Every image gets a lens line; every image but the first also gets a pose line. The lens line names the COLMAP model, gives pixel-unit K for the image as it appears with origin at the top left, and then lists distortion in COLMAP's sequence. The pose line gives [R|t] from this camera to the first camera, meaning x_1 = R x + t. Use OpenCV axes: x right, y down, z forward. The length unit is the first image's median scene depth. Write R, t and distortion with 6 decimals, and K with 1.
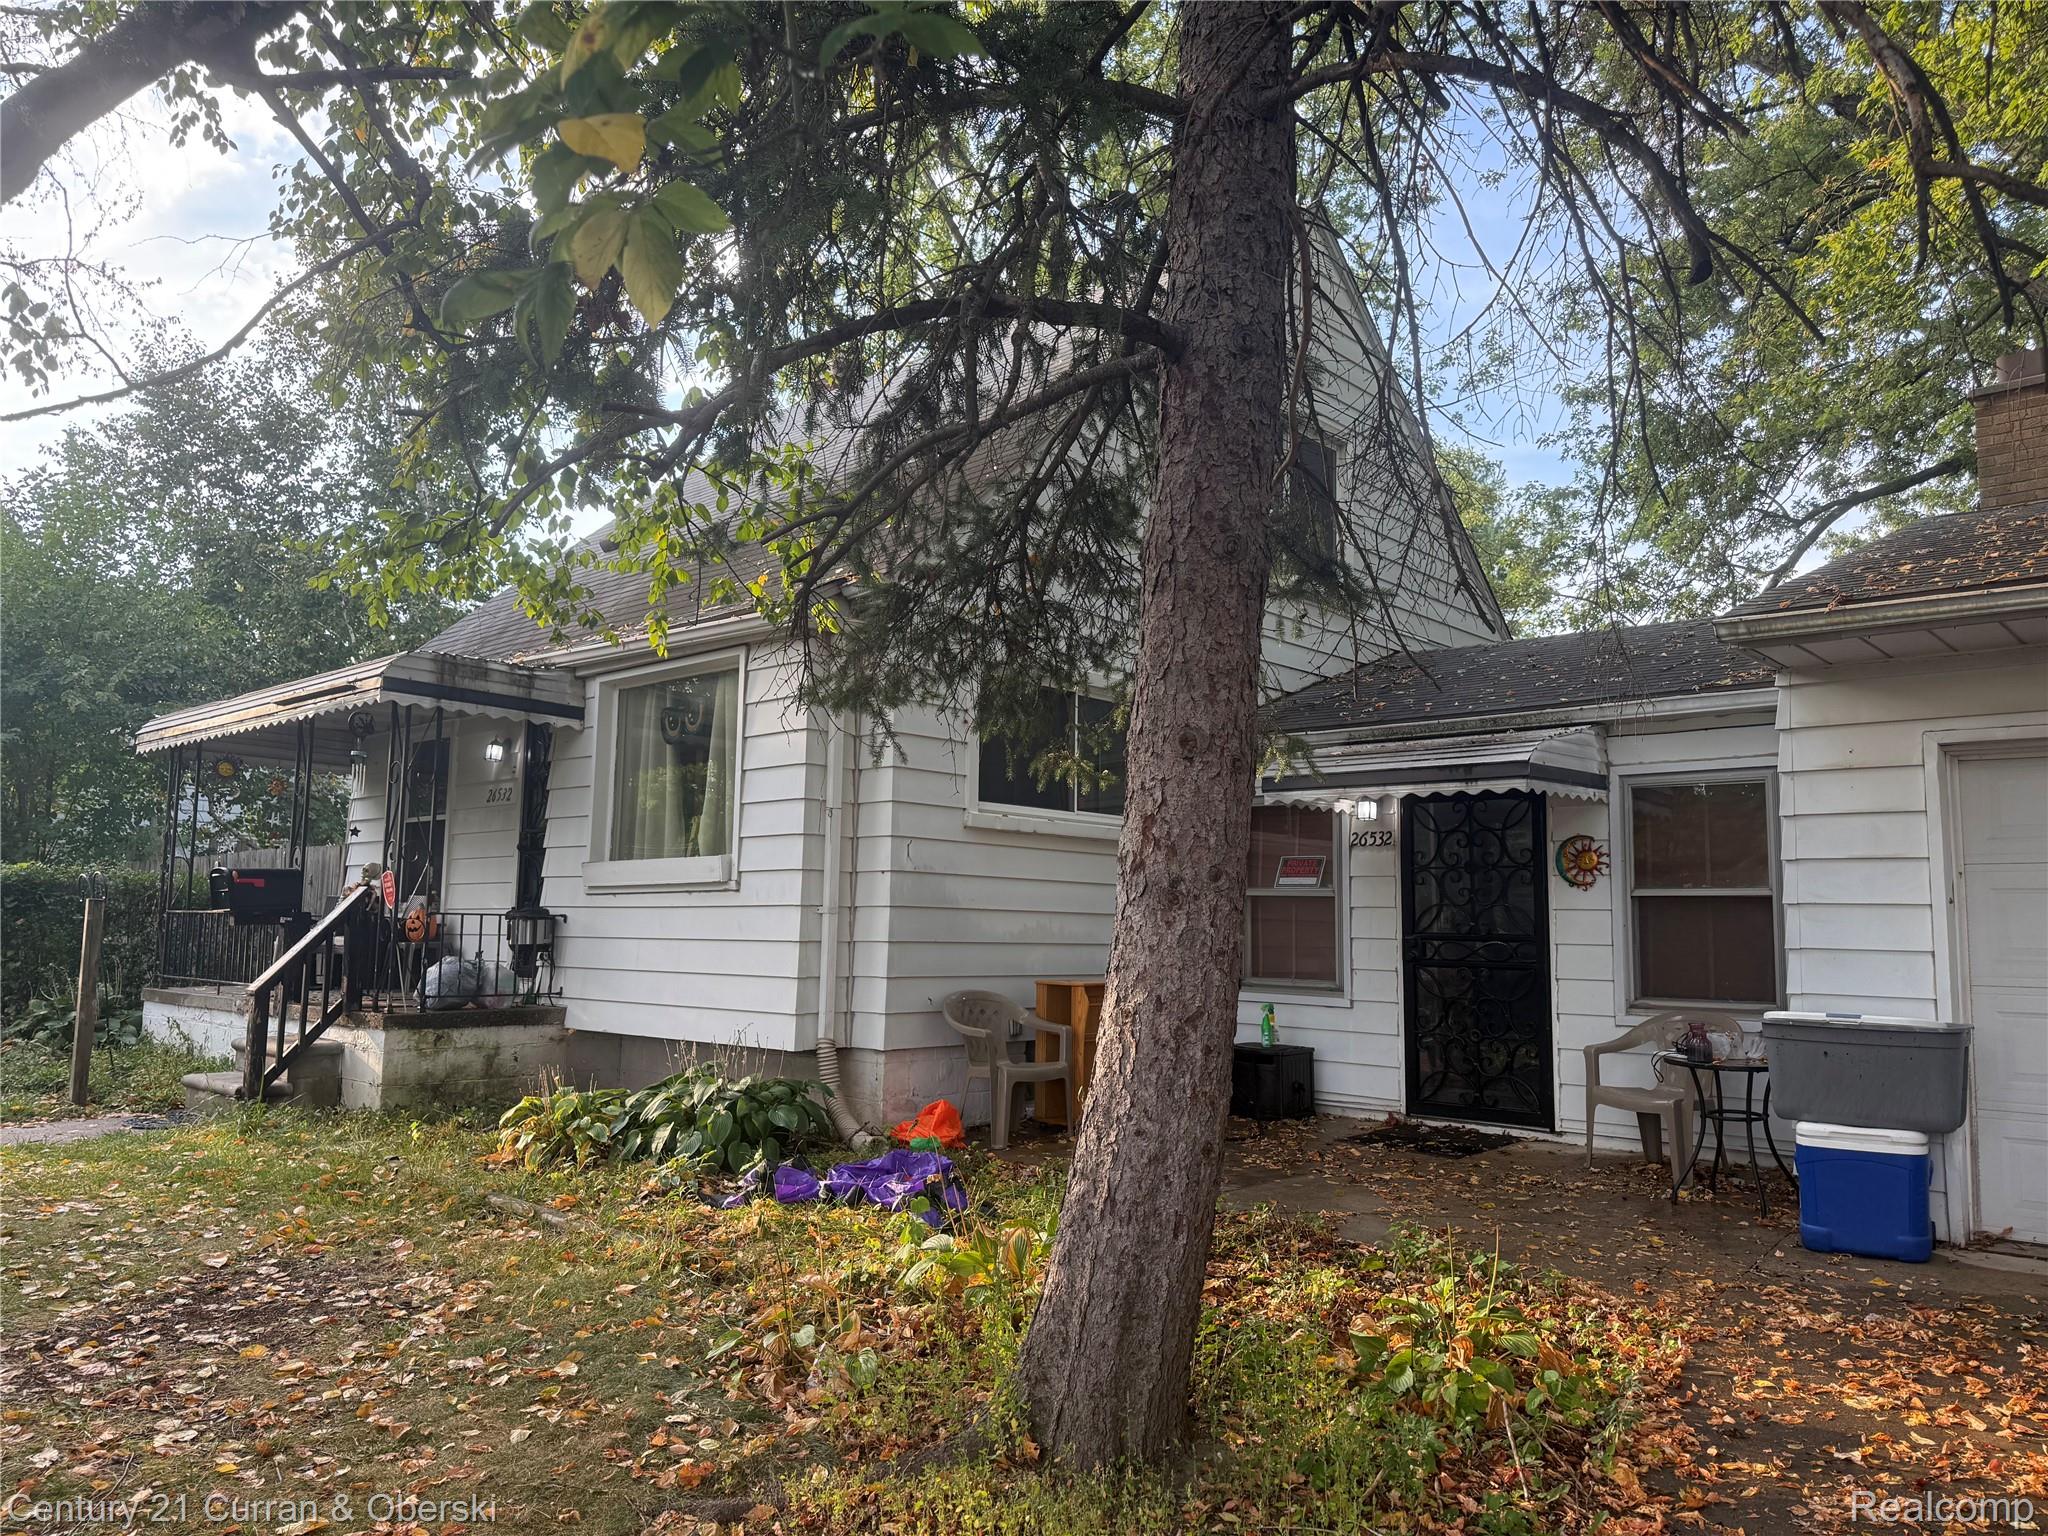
lens RADIAL K [[1422.3, 0, 1032.8], [0, 1422.3, 777.7], [0, 0, 1]] dist [0.083860, -0.001765]
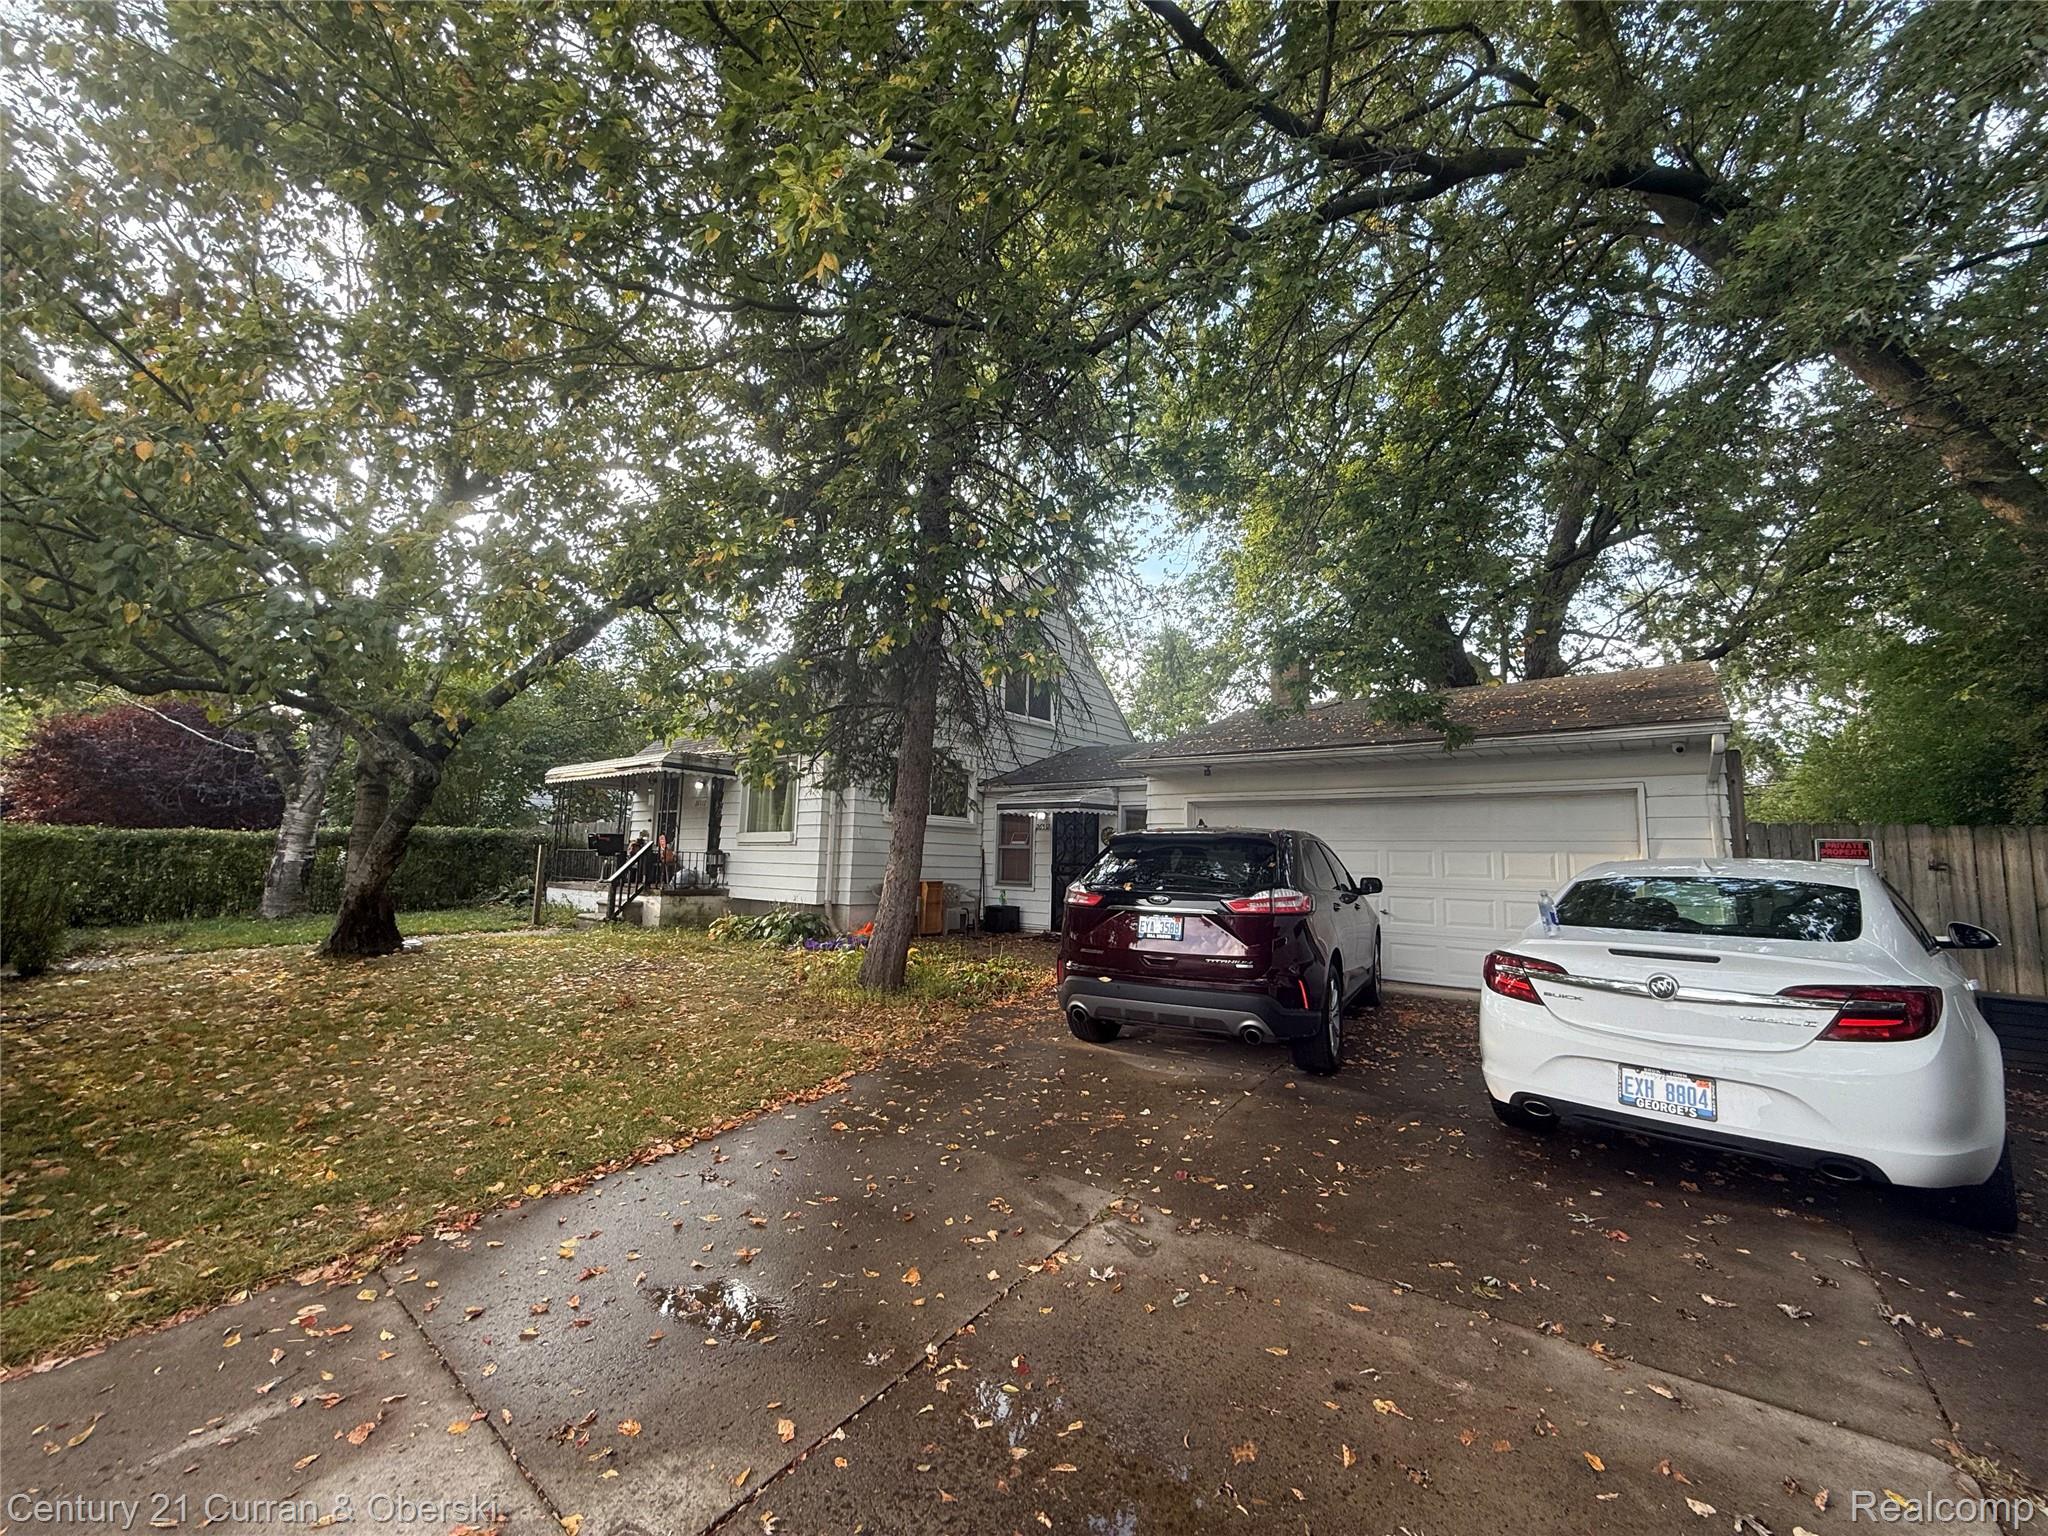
lens RADIAL K [[832.4, 0, 1024.0], [0, 832.4, 768.0], [0, 0, 1]] dist [-0.000389, 0.000013]
pose [[0.998707, 0.013890, 0.048912, 0.130635], [-0.013406, 0.999858, -0.010205, -0.050922], [-0.049047, 0.009536, 0.998751, -0.533811]]
